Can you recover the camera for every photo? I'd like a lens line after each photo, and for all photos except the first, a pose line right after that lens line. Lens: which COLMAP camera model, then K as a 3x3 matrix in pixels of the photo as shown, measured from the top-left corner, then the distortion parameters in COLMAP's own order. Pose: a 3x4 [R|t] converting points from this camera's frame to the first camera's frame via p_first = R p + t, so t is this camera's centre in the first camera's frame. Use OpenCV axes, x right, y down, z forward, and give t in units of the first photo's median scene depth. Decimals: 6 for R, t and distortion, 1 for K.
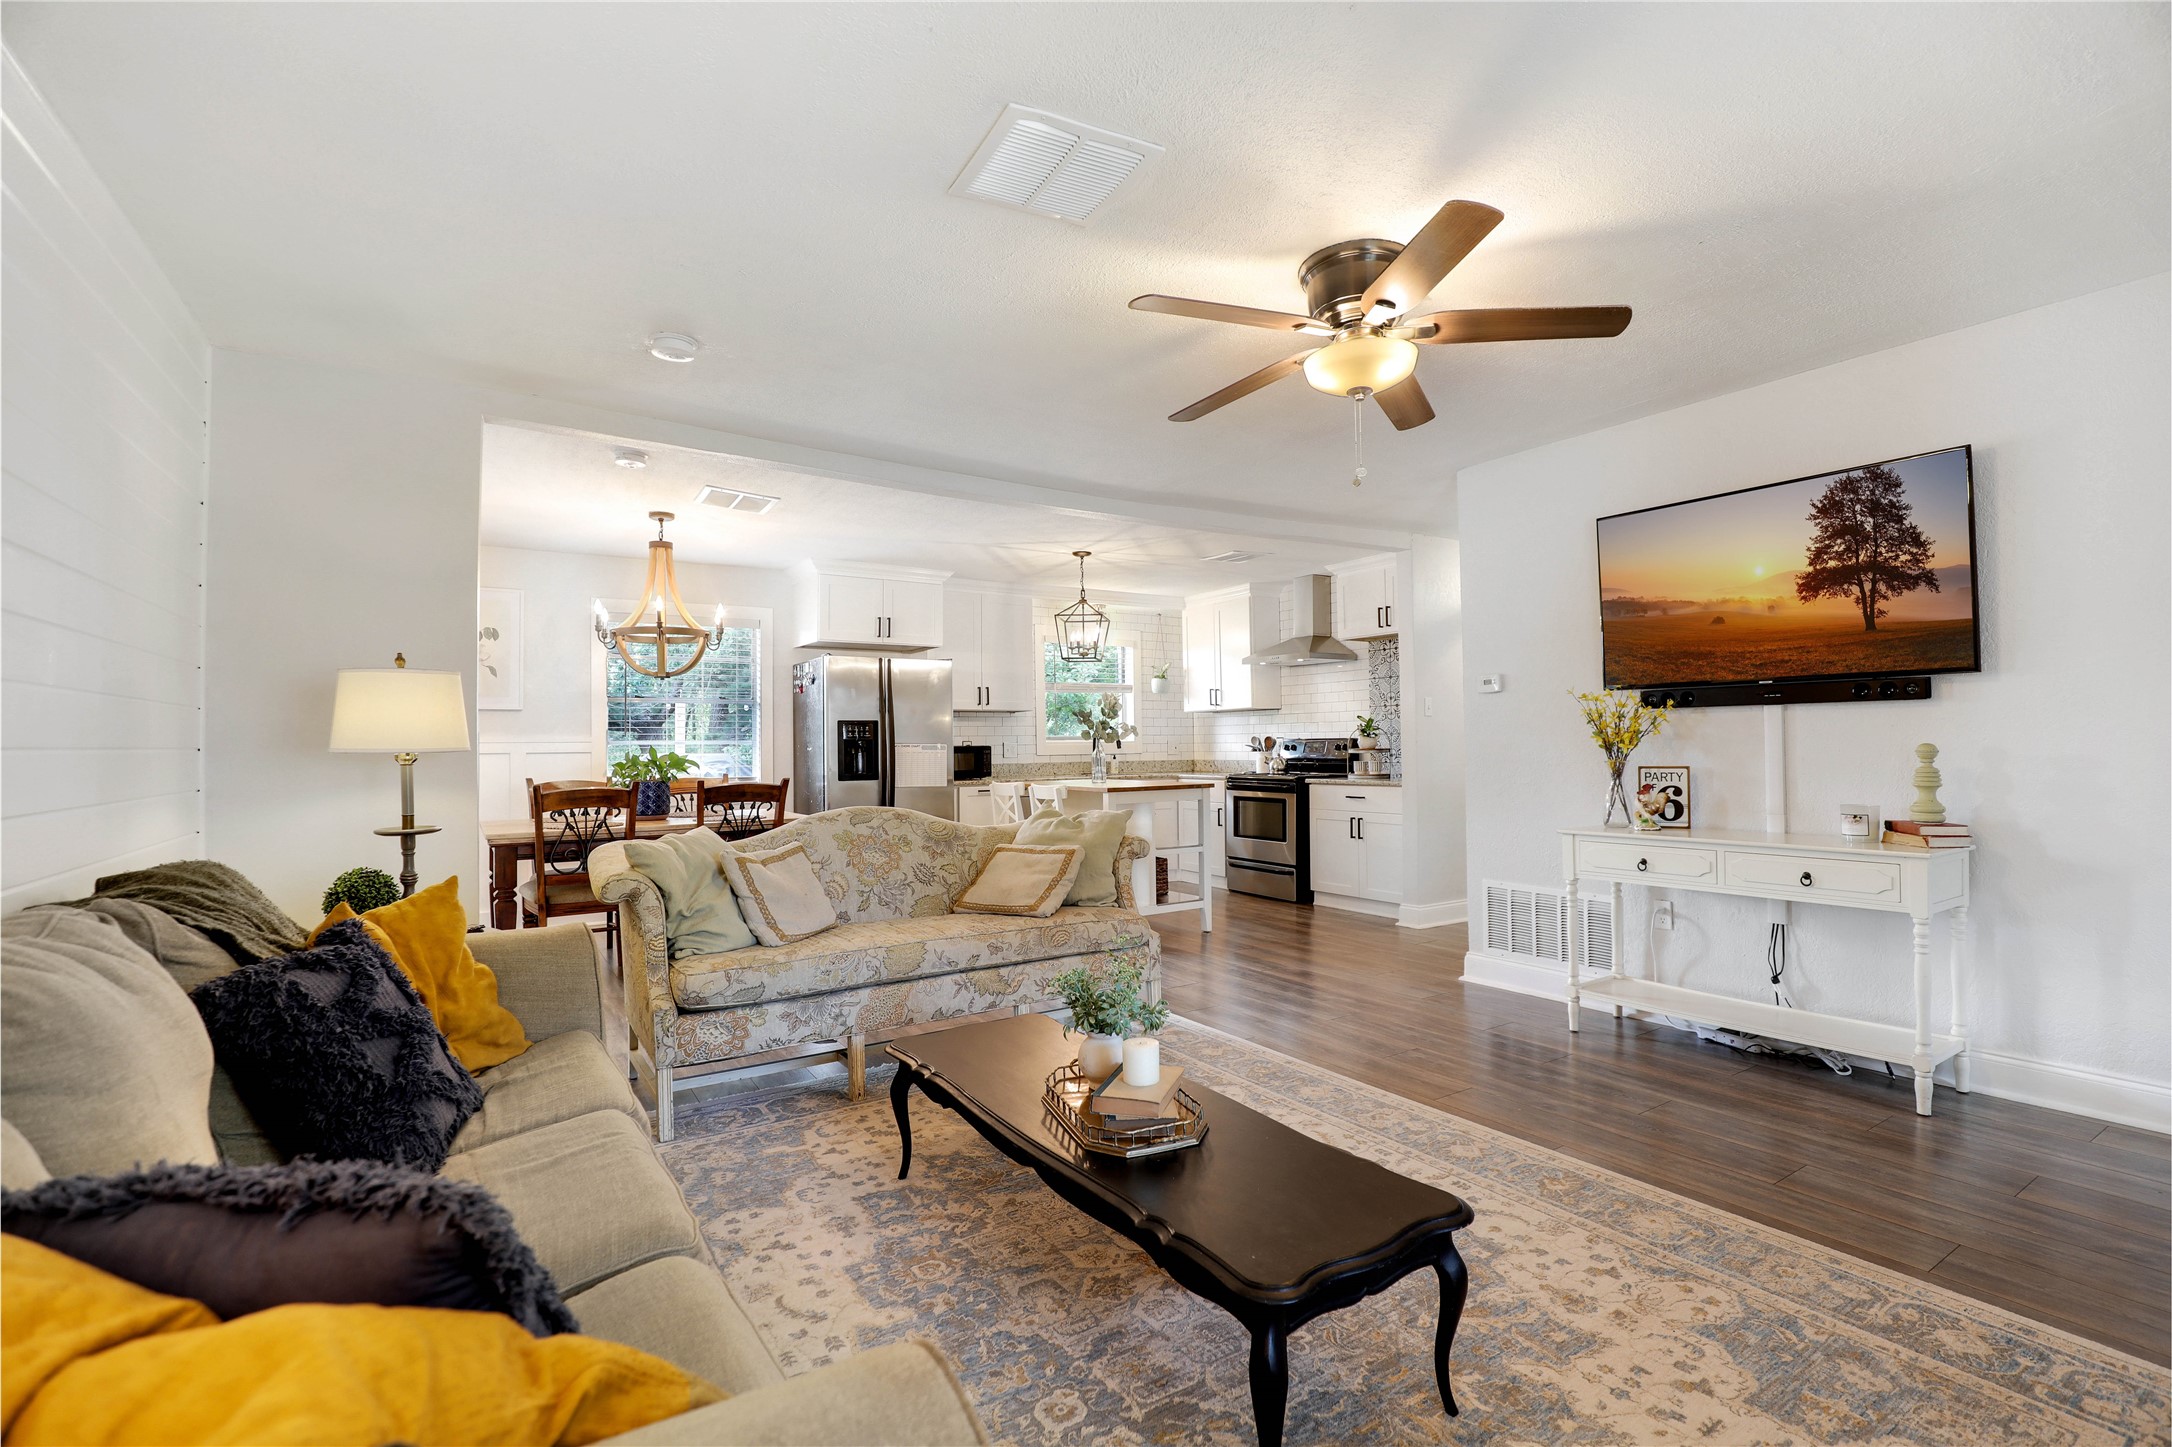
lens RADIAL K [[987.8, 0, 1099.9], [0, 987.8, 736.4], [0, 0, 1]] dist [-0.017492, -0.000108]
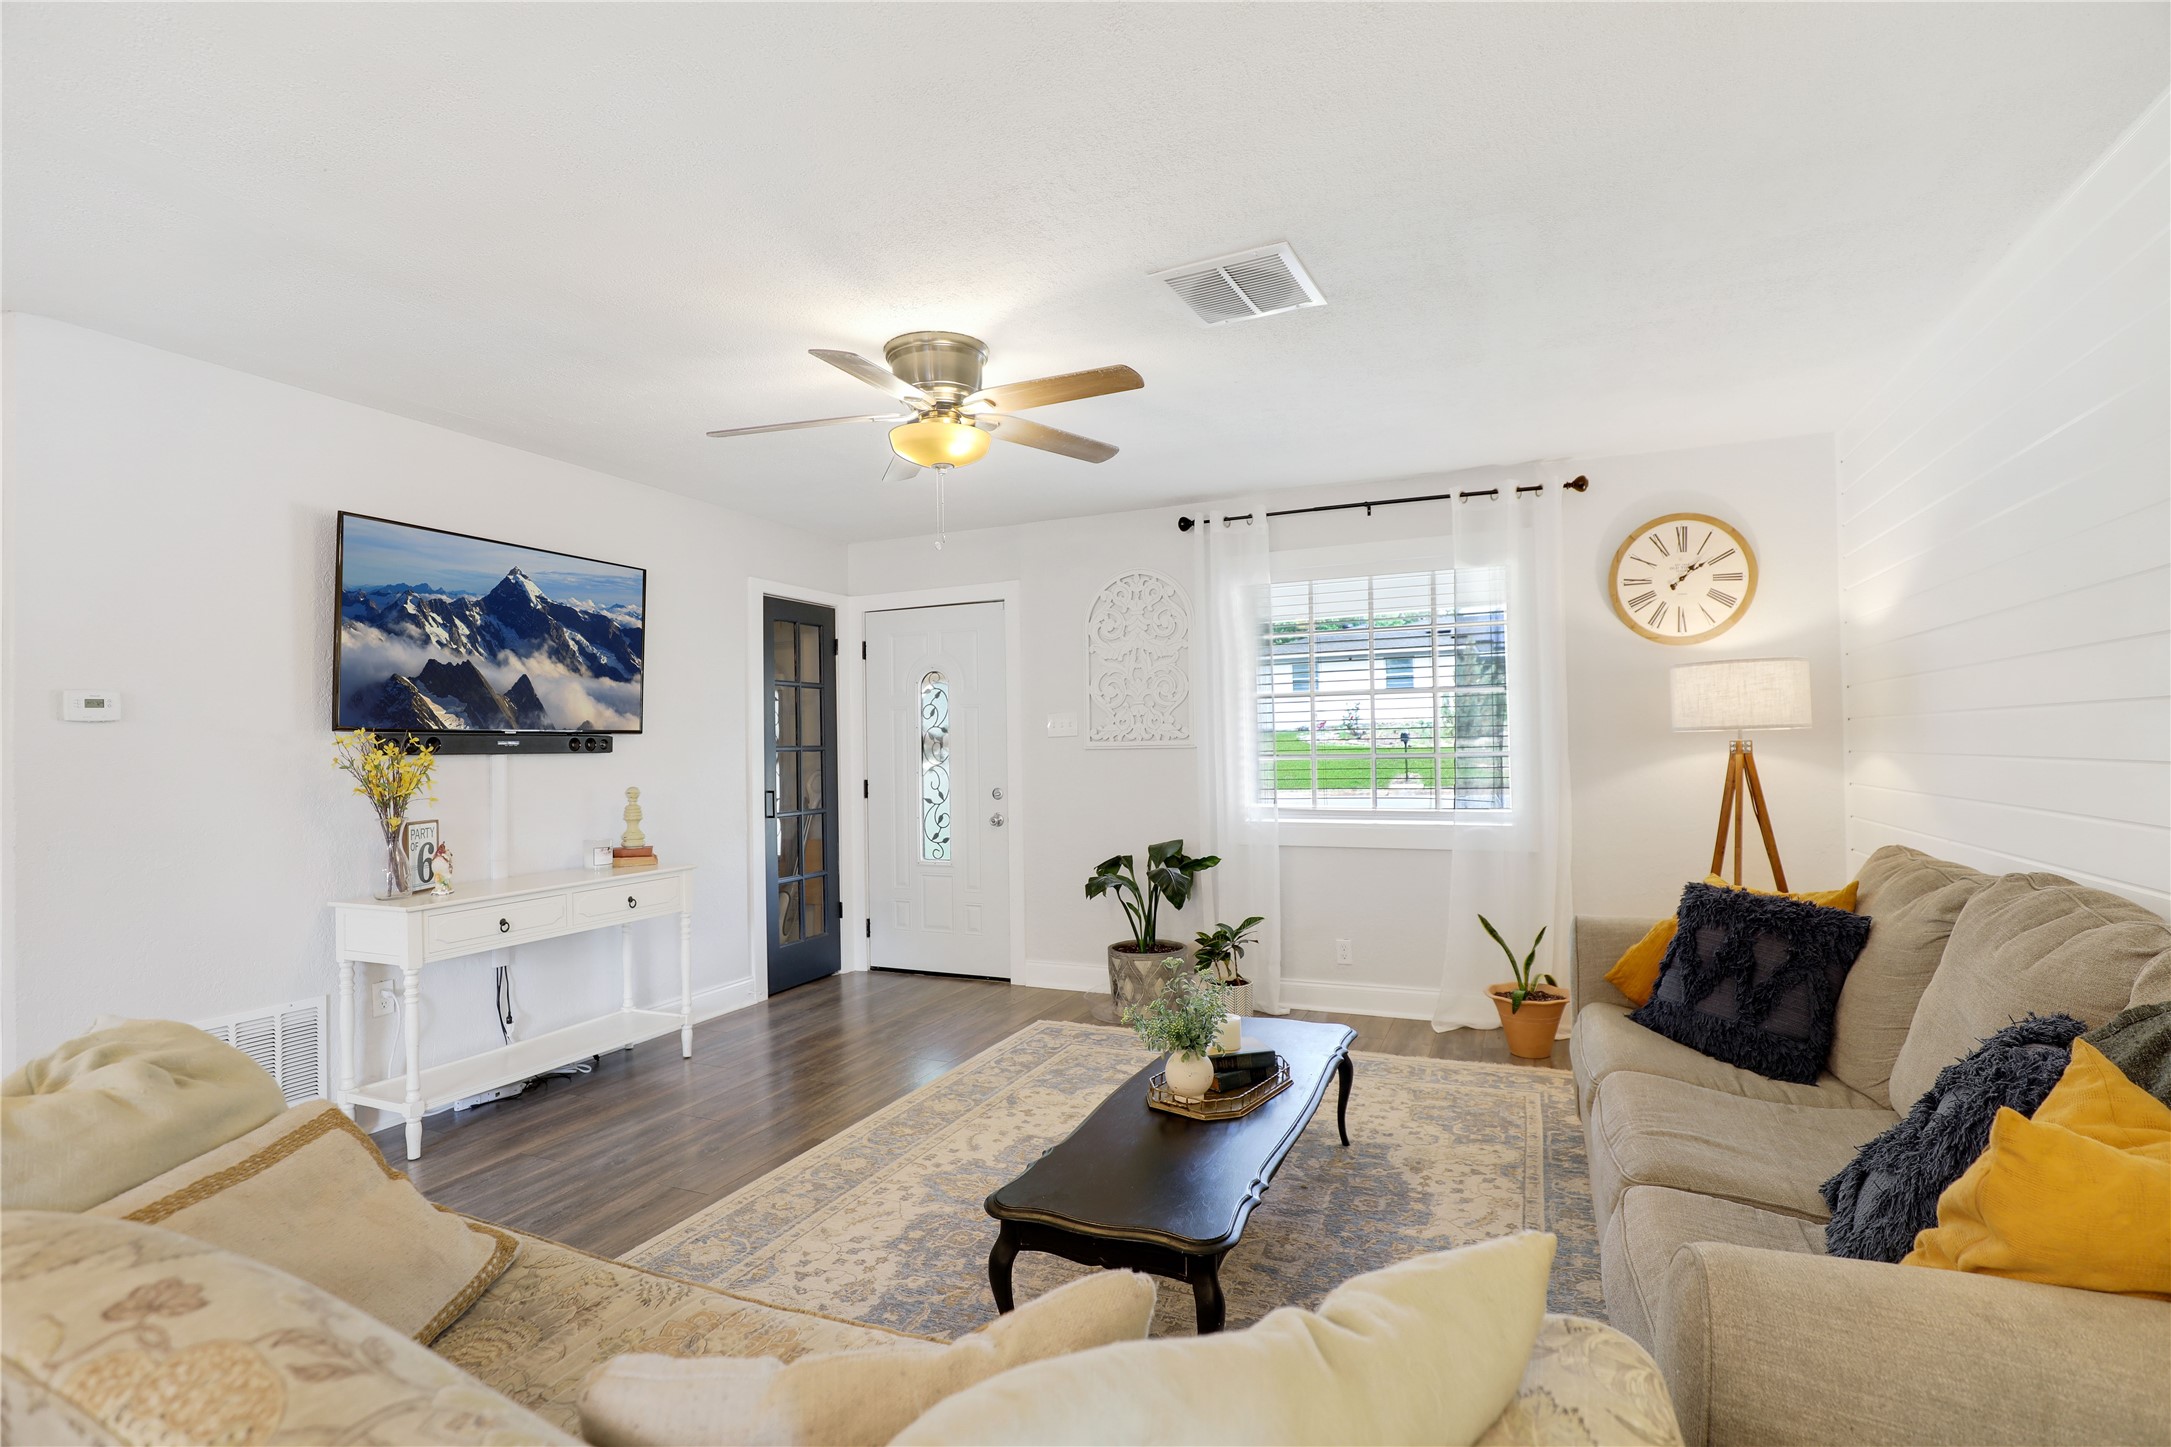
lens RADIAL K [[1016.0, 0, 1098.3], [0, 1016.0, 726.7], [0, 0, 1]] dist [-0.038016, 0.007914]
pose [[-0.553354, 0.041209, 0.831926, -0.304421], [0.020798, 0.999148, -0.035659, -0.005741], [-0.832687, -0.002429, -0.553739, 0.588725]]
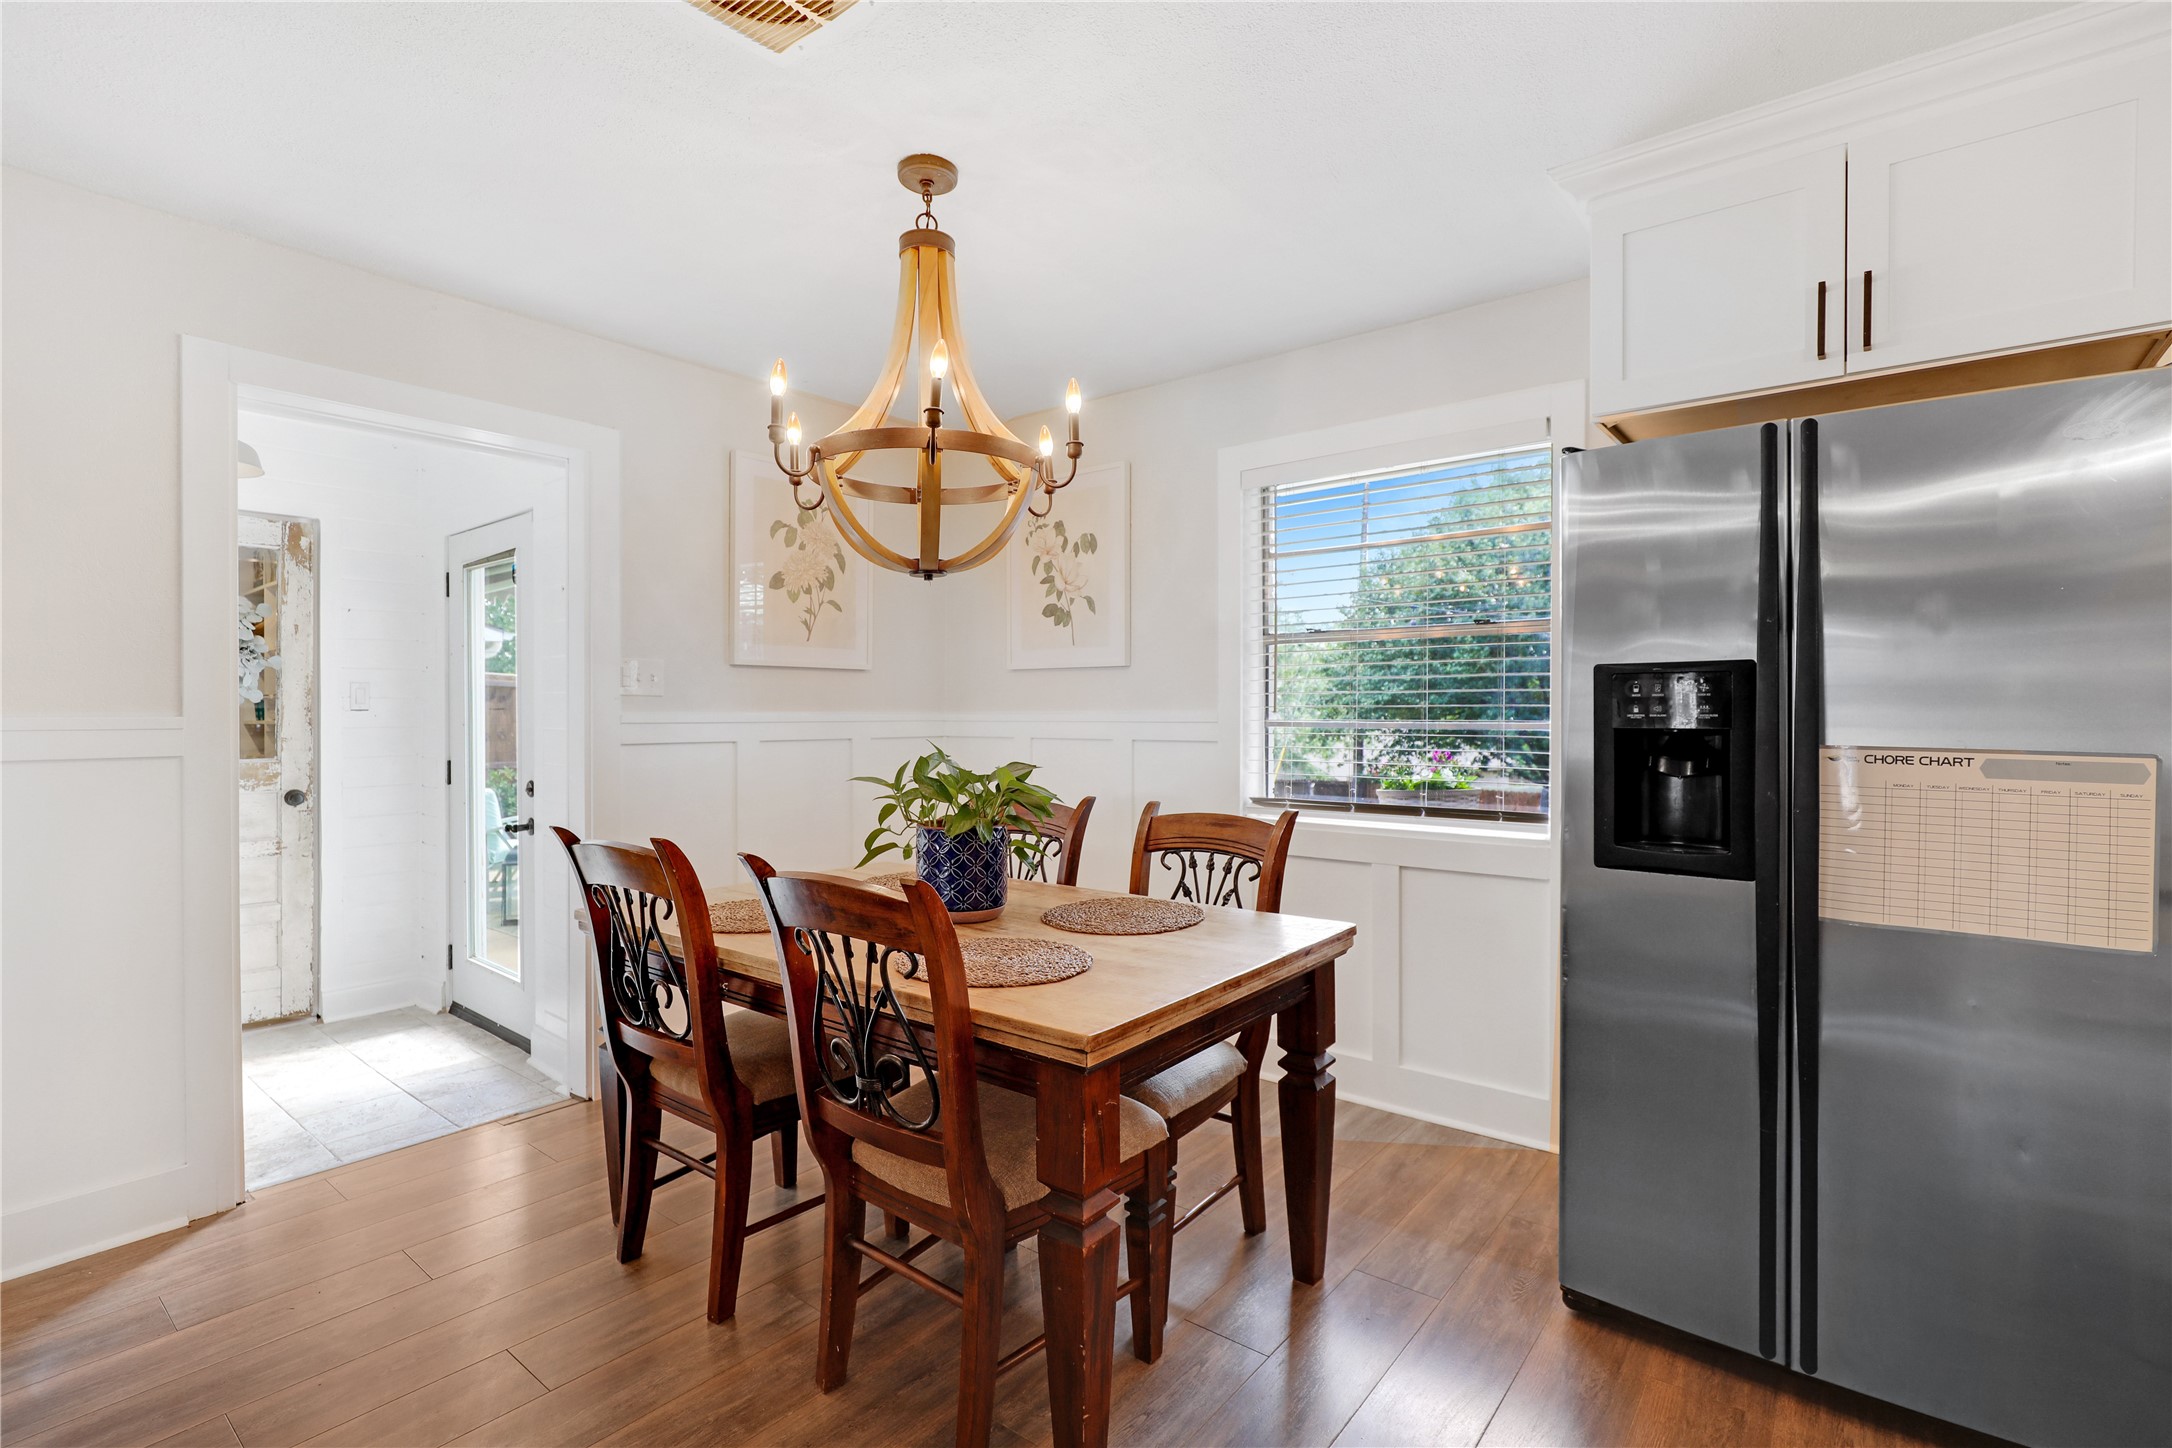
lens RADIAL K [[991.3, 0, 1086.0], [0, 991.3, 724.0], [0, 0, 1]] dist [-0.027275, -0.000172]
pose [[0.312767, 0.020728, -0.949604, -0.031879], [0.004511, 0.999718, 0.023308, -0.006932], [0.949819, -0.011573, 0.312585, 0.773077]]
